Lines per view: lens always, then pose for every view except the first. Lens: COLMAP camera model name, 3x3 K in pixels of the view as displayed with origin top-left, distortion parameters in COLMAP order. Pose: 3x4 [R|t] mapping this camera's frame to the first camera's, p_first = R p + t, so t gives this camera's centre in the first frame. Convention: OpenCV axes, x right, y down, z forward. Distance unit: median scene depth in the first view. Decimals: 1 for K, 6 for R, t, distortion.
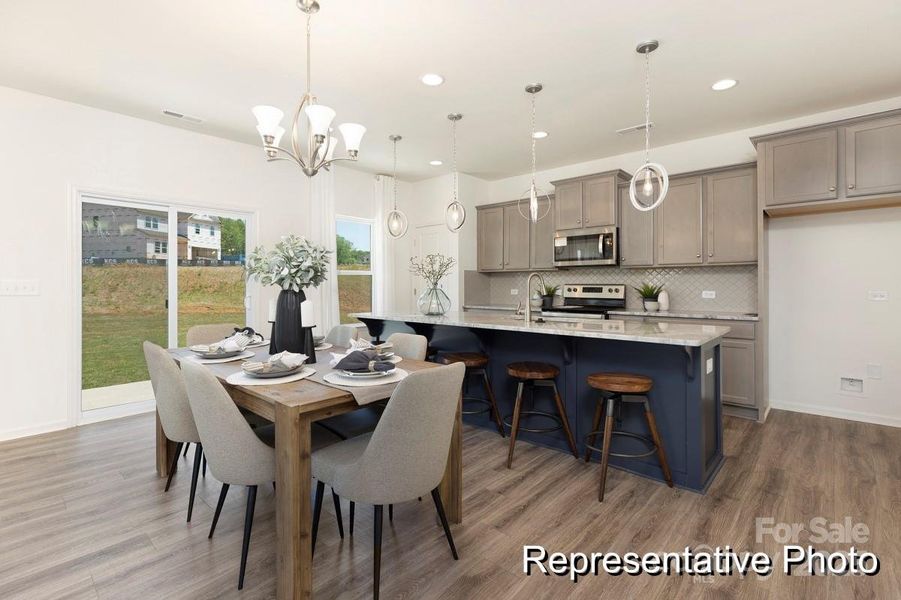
lens RADIAL K [[419.7, 0, 448.9], [0, 419.7, 284.6], [0, 0, 1]] dist [-0.001017, 0.000163]
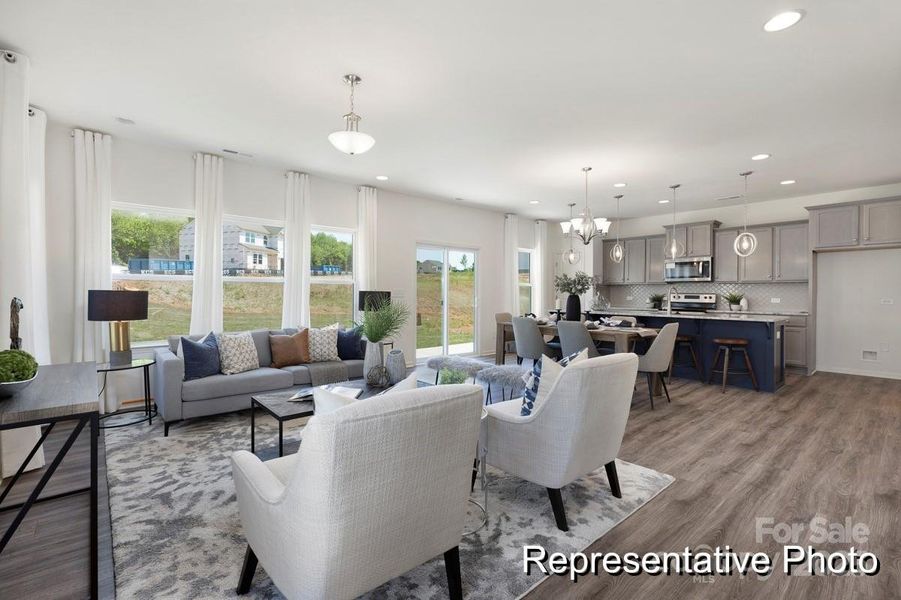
lens RADIAL K [[403.4, 0, 444.1], [0, 403.4, 295.1], [0, 0, 1]] dist [-0.001976, -0.000215]
pose [[0.992597, 0.007232, -0.121239, -0.416084], [-0.006377, 0.999952, 0.007439, 0.000534], [0.121287, -0.006610, 0.992595, -0.627244]]
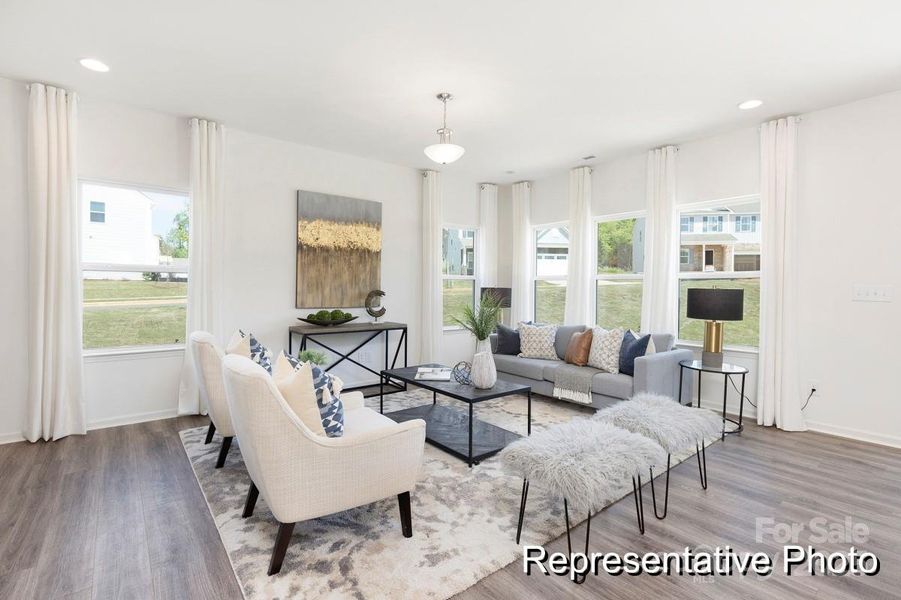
lens RADIAL K [[419.7, 0, 448.9], [0, 419.7, 284.6], [0, 0, 1]] dist [-0.001017, 0.000163]
pose [[-0.146173, -0.005447, -0.989244, 0.093176], [-0.007828, 0.999960, -0.004349, -0.000804], [0.989228, 0.007108, -0.146209, 0.111044]]
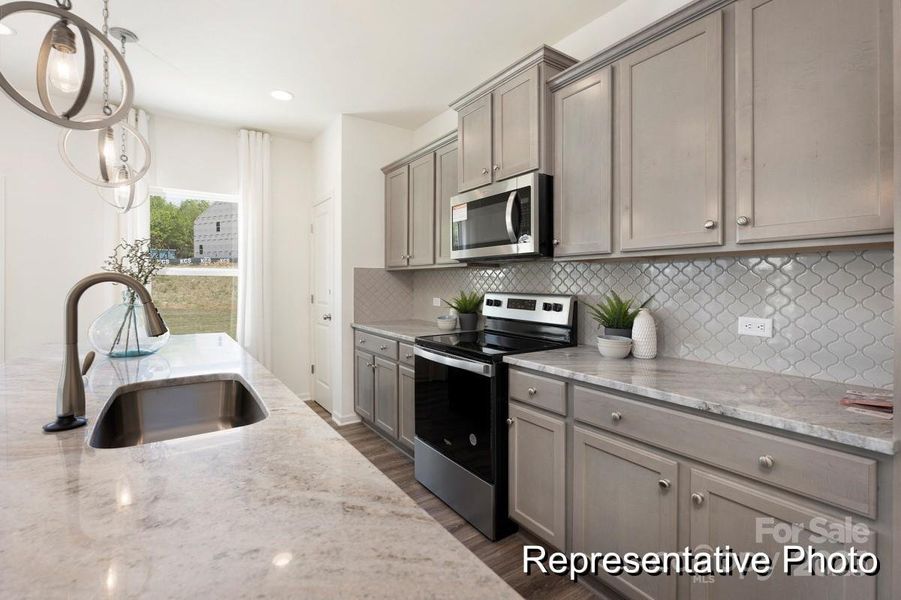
lens RADIAL K [[419.7, 0, 448.9], [0, 419.7, 284.6], [0, 0, 1]] dist [-0.001017, 0.000163]
pose [[0.972802, 0.001333, -0.231635, 0.414533], [0.000502, 0.999969, 0.007861, -0.017372], [0.231638, -0.007764, 0.972771, 0.528483]]
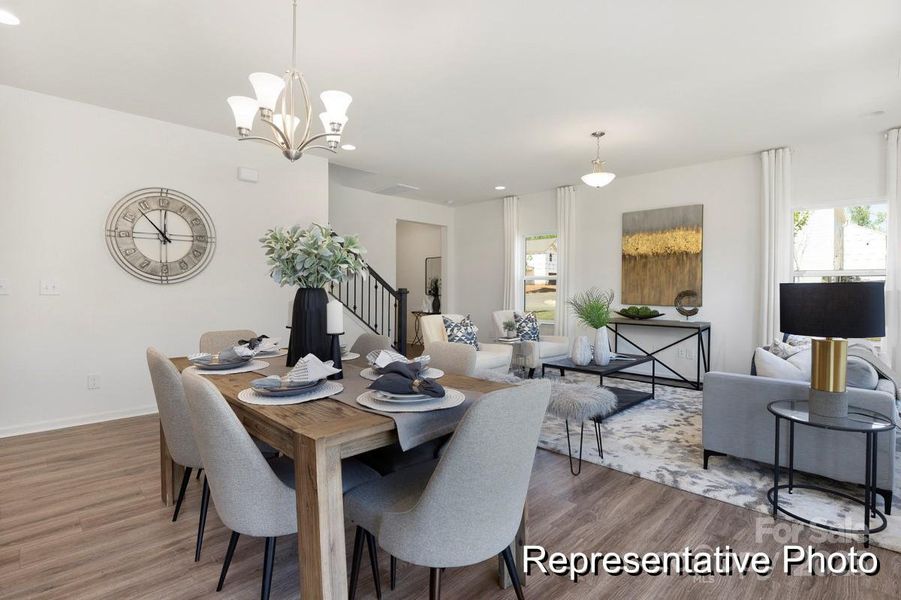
lens RADIAL K [[438.1, 0, 453.3], [0, 438.1, 292.0], [0, 0, 1]] dist [-0.016619, 0.000069]
pose [[-0.999461, -0.001942, 0.032785, -0.354360], [-0.001665, 0.999963, 0.008482, 0.005609], [-0.032800, 0.008423, -0.999426, 0.969619]]
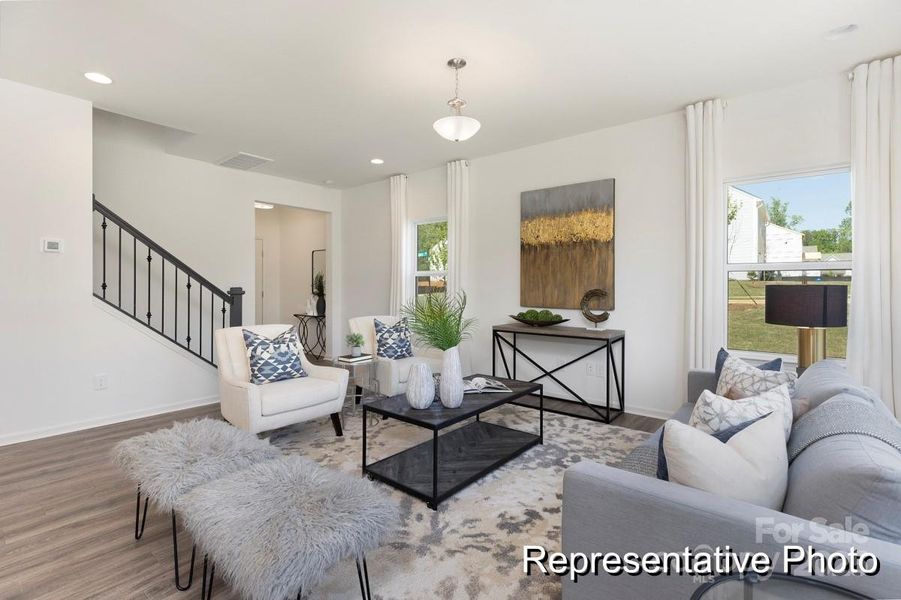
lens RADIAL K [[419.7, 0, 448.9], [0, 419.7, 284.6], [0, 0, 1]] dist [-0.001017, 0.000163]
pose [[-0.998307, 0.001485, -0.058147, -0.591667], [0.001485, 0.999999, 0.000043, -0.000170], [0.058147, -0.000043, -0.998308, 0.627302]]
